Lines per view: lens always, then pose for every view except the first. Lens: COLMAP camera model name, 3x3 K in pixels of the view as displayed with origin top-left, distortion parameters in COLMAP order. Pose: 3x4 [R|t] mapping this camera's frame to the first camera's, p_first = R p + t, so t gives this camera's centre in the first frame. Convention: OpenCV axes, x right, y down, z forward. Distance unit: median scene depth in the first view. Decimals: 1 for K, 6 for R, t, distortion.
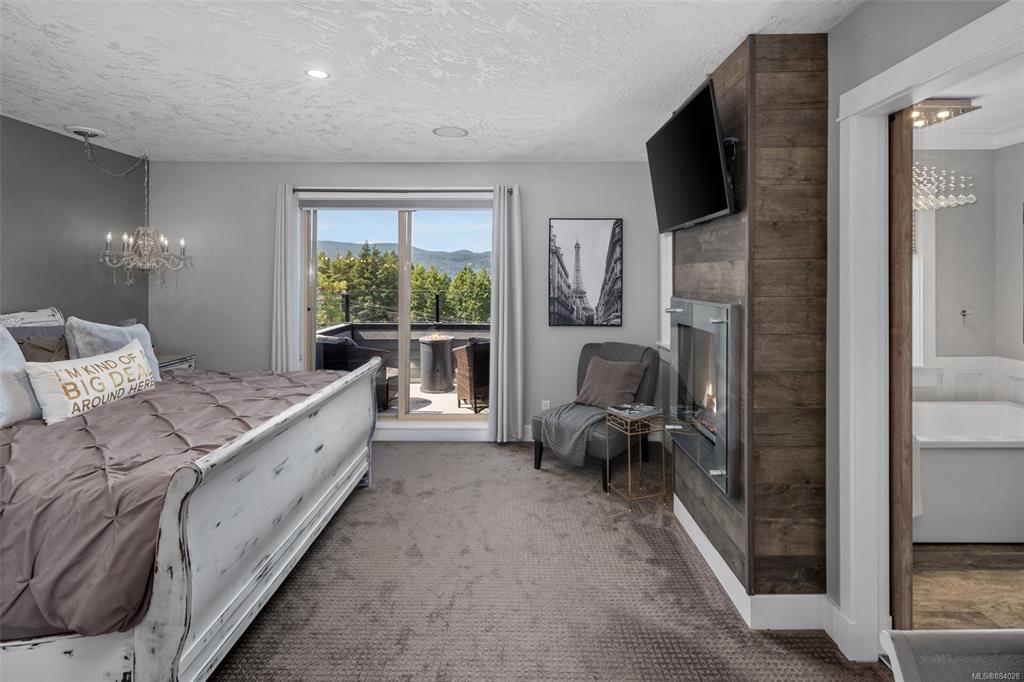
lens RADIAL K [[503.4, 0, 508.4], [0, 503.4, 274.5], [0, 0, 1]] dist [0.001455, 0.000233]
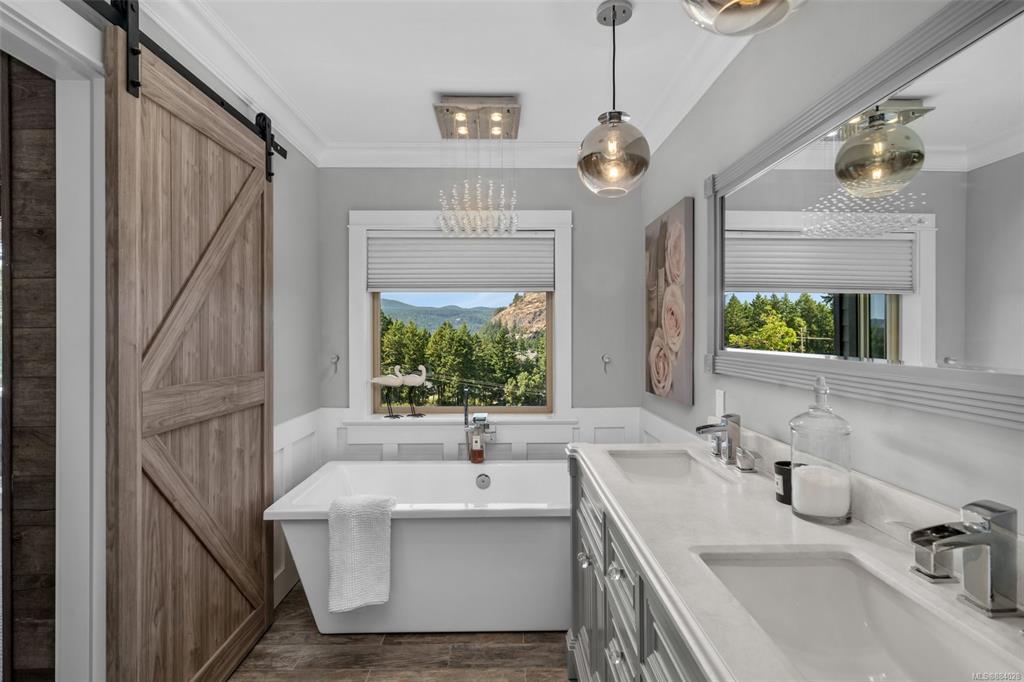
lens RADIAL K [[503.4, 0, 511.9], [0, 503.4, 335.3], [0, 0, 1]] dist [0.001455, 0.000233]
pose [[0.999703, -0.000075, 0.024380, 1.215441], [-0.000169, 0.999950, 0.010035, 0.047731], [-0.024380, -0.010036, 0.999652, 0.226646]]
